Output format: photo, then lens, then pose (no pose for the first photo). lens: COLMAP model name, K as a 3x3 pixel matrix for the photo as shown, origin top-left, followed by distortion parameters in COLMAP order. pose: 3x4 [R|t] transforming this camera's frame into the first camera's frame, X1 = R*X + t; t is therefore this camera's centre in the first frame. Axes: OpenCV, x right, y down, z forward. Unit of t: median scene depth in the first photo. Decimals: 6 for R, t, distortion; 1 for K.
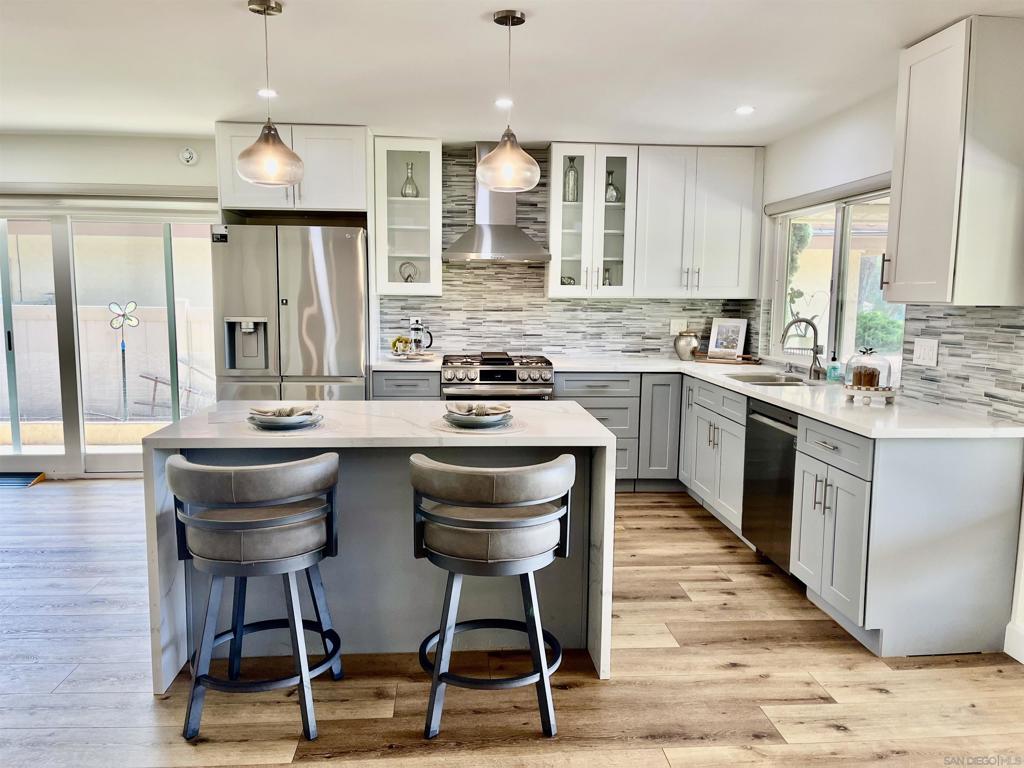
lens RADIAL K [[776.8, 0, 508.7], [0, 776.8, 396.7], [0, 0, 1]] dist [0.074852, -0.003333]
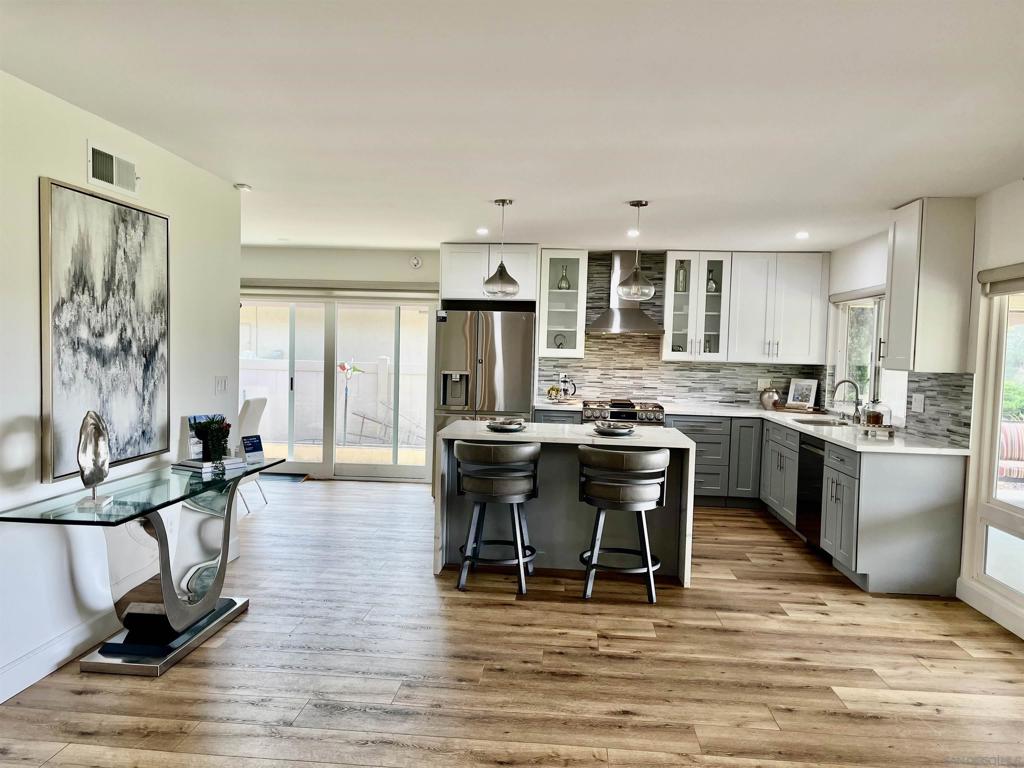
lens RADIAL K [[776.8, 0, 508.7], [0, 776.8, 396.7], [0, 0, 1]] dist [0.074852, -0.003333]
pose [[0.987968, 0.025004, -0.152623, -0.005029], [-0.036335, 0.996749, -0.071907, 0.046604], [0.150329, 0.076587, 0.985665, -0.408176]]
